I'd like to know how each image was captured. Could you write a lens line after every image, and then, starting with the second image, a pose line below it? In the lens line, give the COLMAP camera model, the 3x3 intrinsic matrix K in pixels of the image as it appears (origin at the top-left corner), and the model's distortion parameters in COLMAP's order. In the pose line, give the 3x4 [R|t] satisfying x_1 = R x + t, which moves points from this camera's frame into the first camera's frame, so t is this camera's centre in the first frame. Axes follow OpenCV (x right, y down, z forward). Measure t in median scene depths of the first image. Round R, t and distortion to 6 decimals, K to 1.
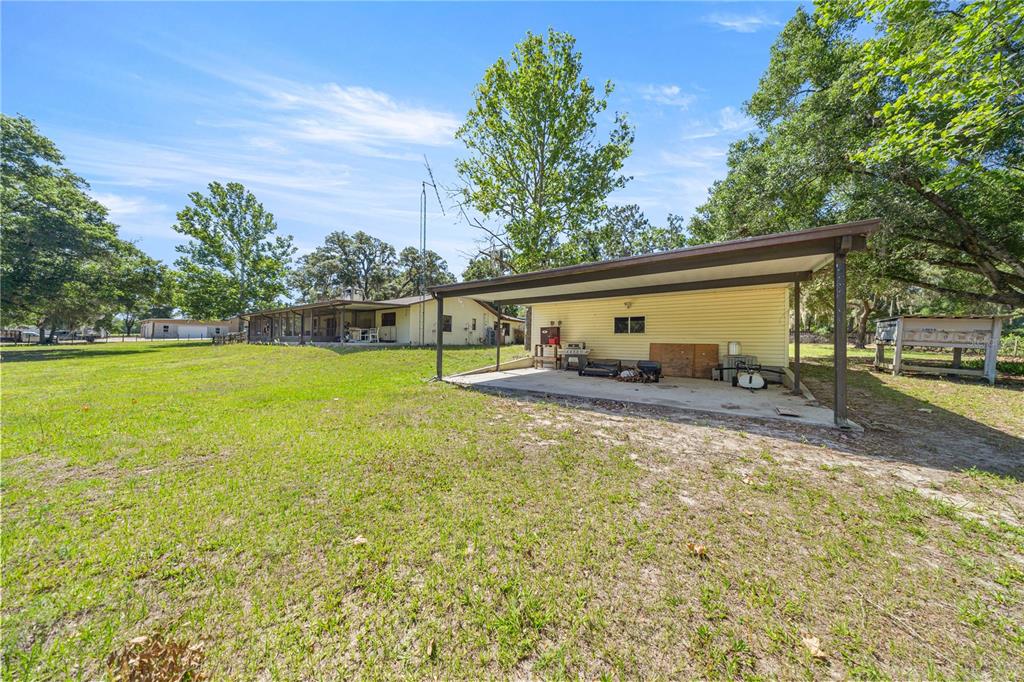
lens RADIAL K [[298.4, 0, 517.6], [0, 298.4, 336.8], [0, 0, 1]] dist [0.001738, 0.000089]
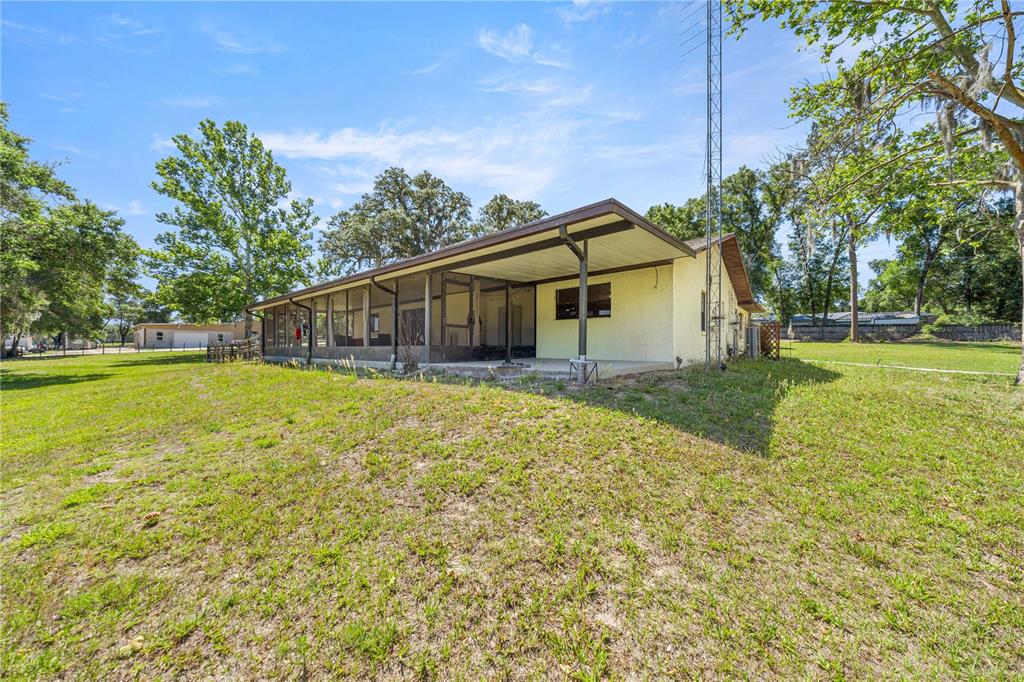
lens RADIAL K [[351.2, 0, 515.8], [0, 351.2, 346.0], [0, 0, 1]] dist [0.002227, -0.000240]
pose [[0.995455, -0.011564, -0.094525, -0.239792], [0.013003, 0.999809, 0.014624, -0.003510], [0.094338, -0.015787, 0.995415, 0.256575]]
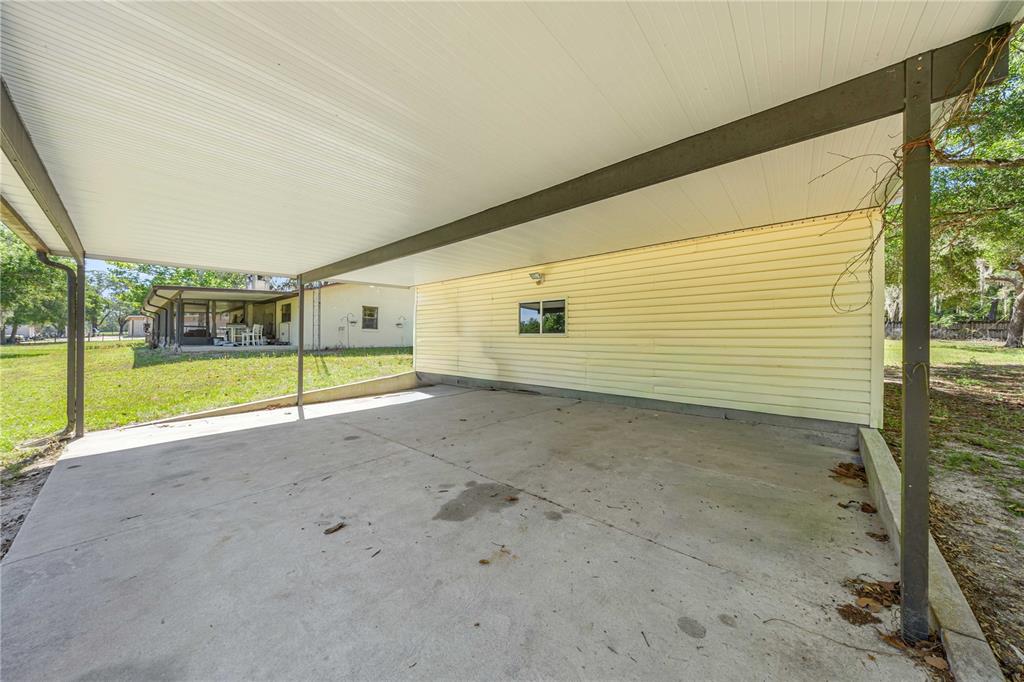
lens RADIAL K [[342.1, 0, 510.1], [0, 342.1, 335.0], [0, 0, 1]] dist [0.000546, 0.000108]
pose [[0.994579, -0.006899, -0.103758, 0.101339], [0.008034, 0.999912, 0.010523, -0.004314], [0.103676, -0.011299, 0.994547, 0.109471]]
